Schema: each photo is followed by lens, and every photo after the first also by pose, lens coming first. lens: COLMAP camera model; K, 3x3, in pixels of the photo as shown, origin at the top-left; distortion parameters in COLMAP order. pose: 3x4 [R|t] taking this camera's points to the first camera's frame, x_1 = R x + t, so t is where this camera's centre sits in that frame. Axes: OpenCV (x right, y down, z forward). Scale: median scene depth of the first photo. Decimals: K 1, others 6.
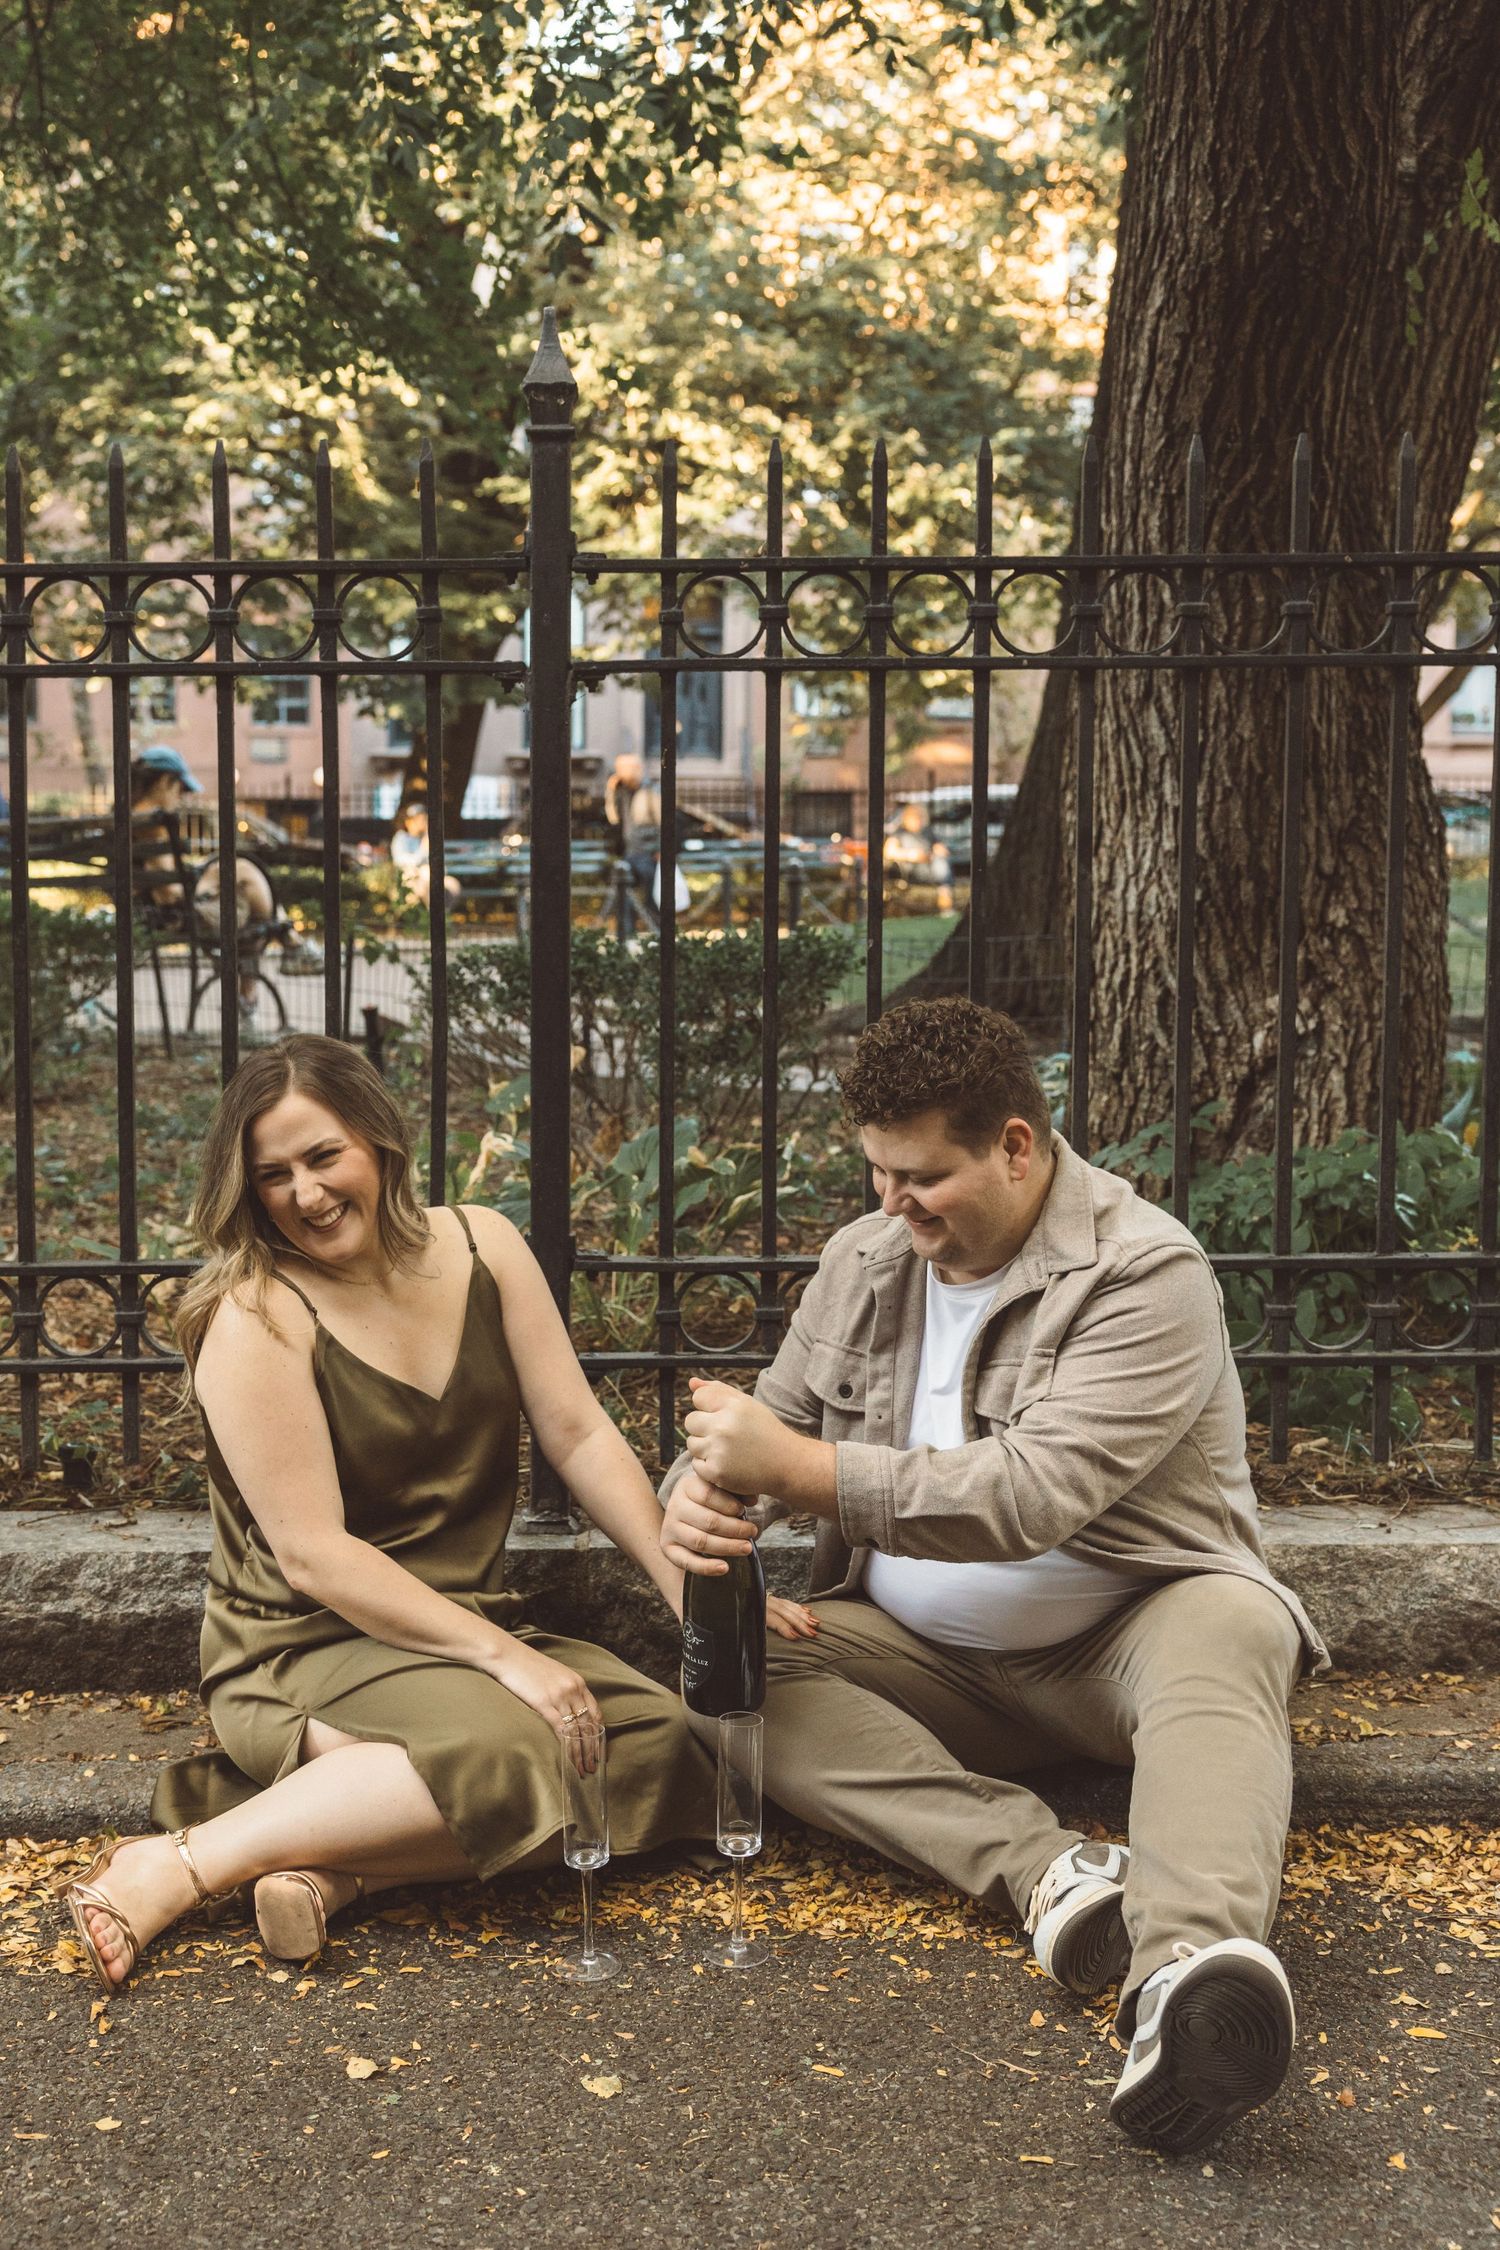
lens RADIAL K [[3309.3, 0, 746.1], [0, 3309.3, 1126.9], [0, 0, 1]] dist [-0.084720, 0.000000]
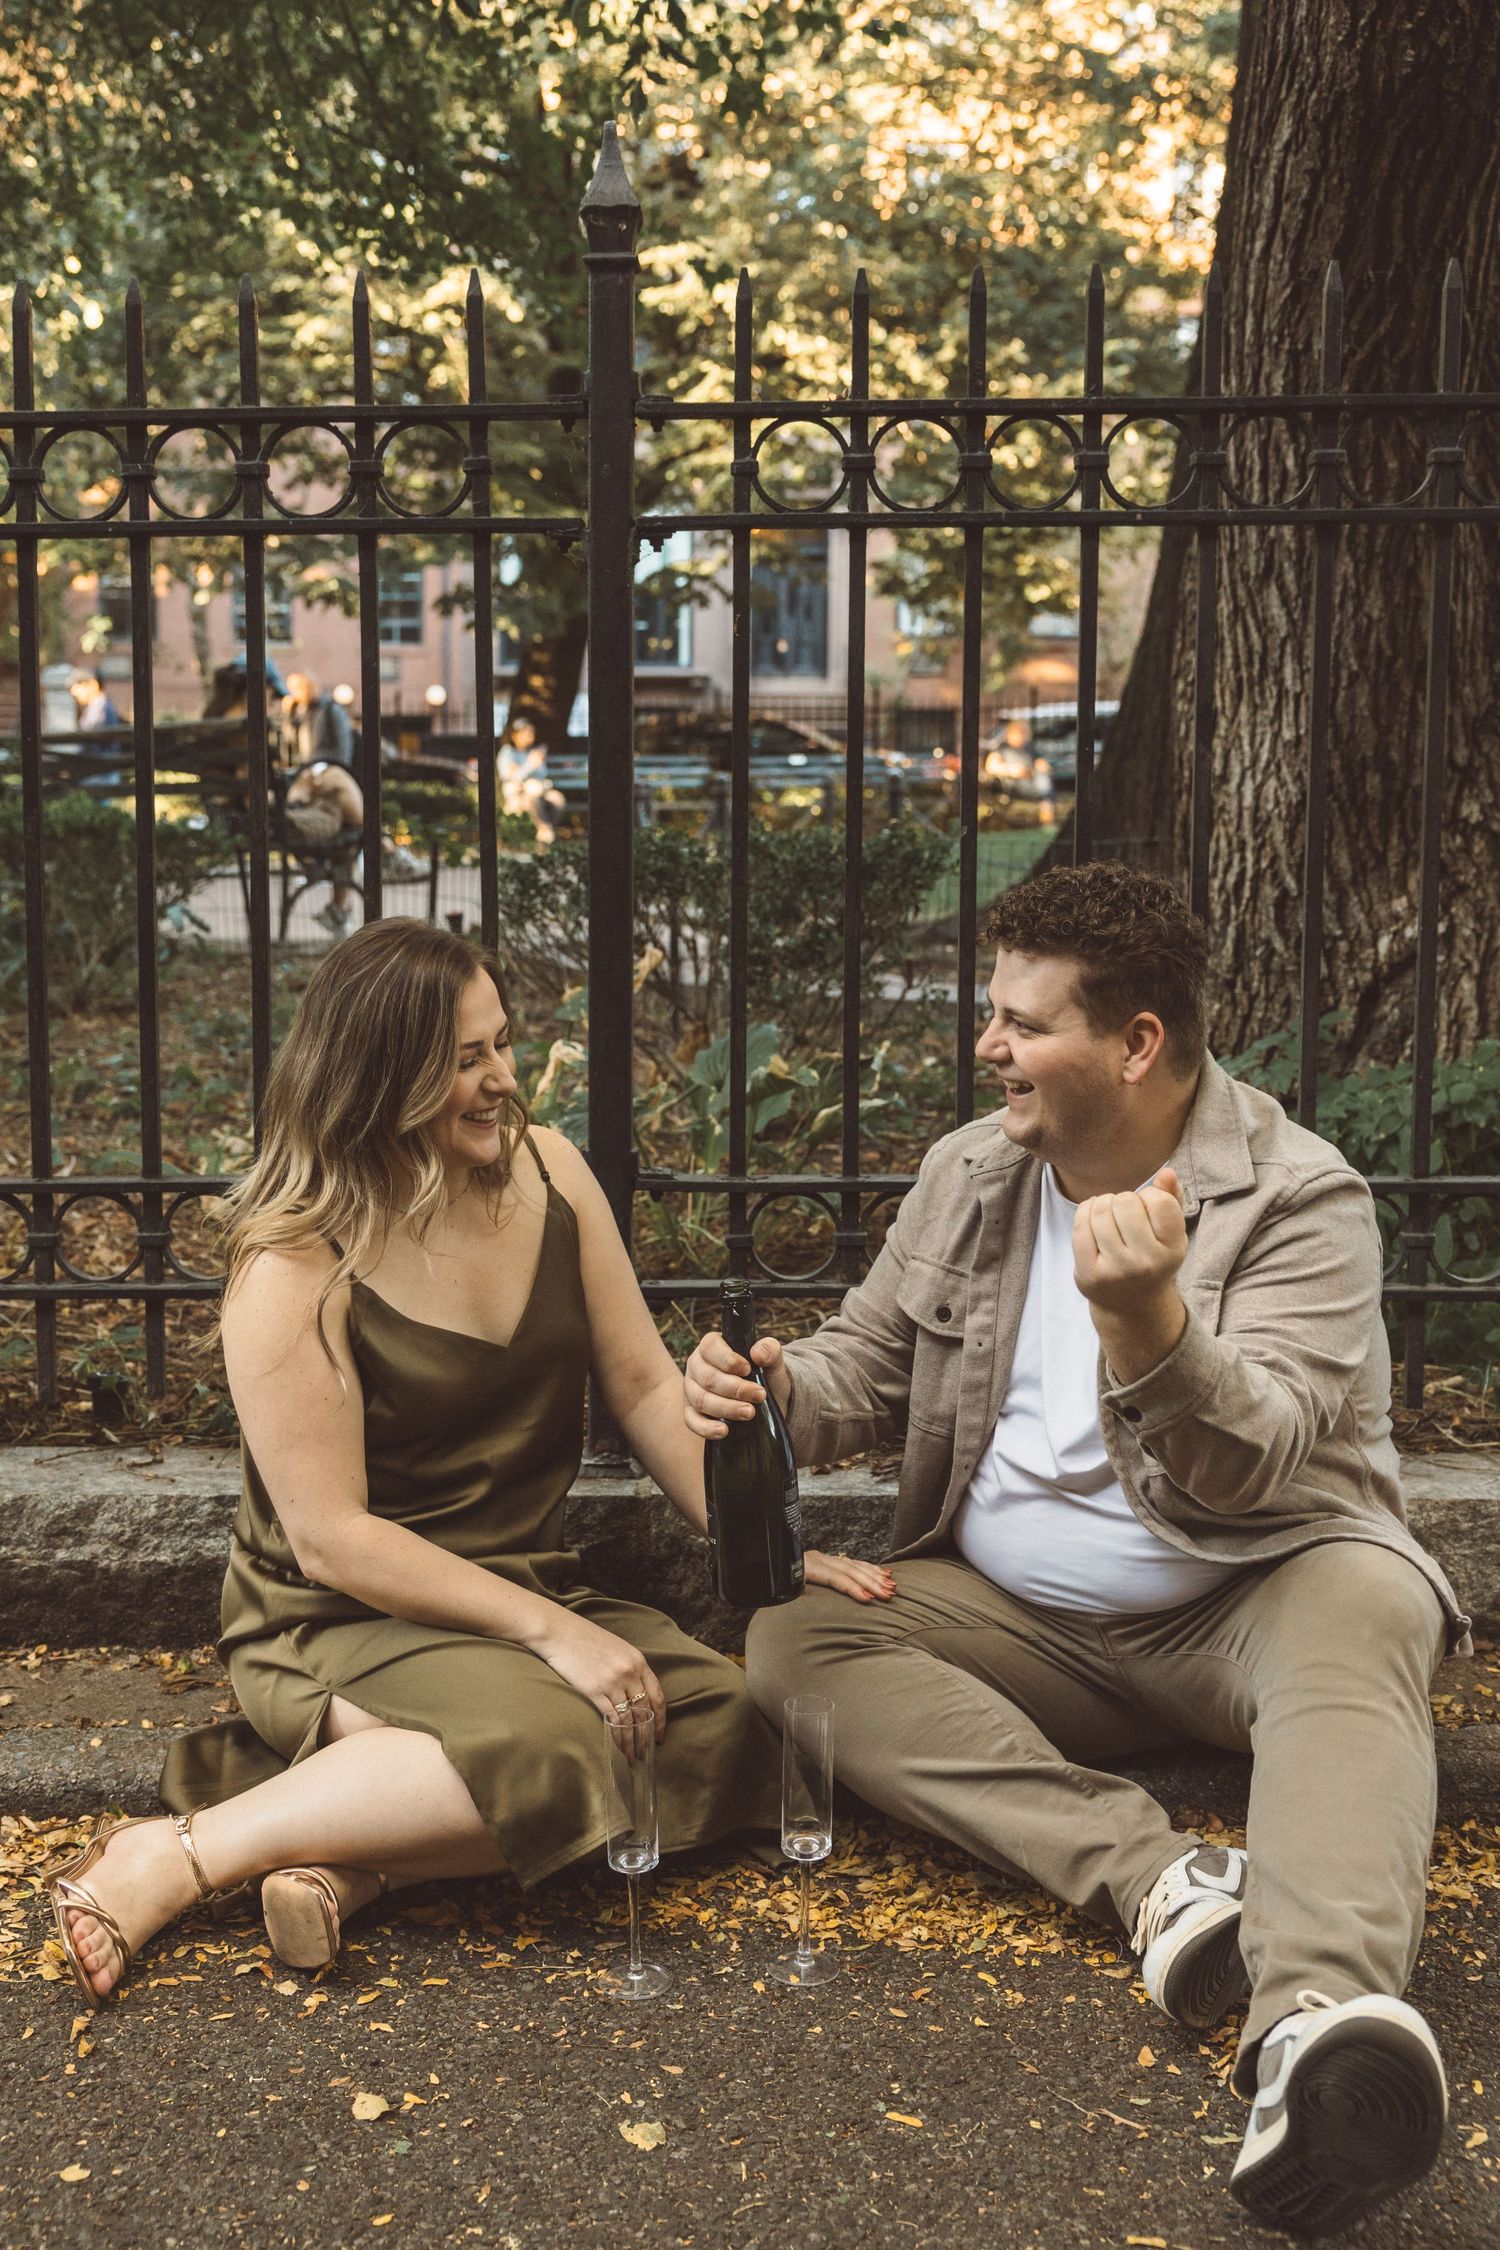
lens RADIAL K [[3009.2, 0, 730.8], [0, 3009.2, 1125.8], [0, 0, 1]] dist [-0.048770, 0.000000]
pose [[0.999027, 0.005109, -0.043813, 0.009284], [-0.003921, 0.999624, 0.027149, 0.002806], [0.043935, -0.026951, 0.998671, 0.161010]]
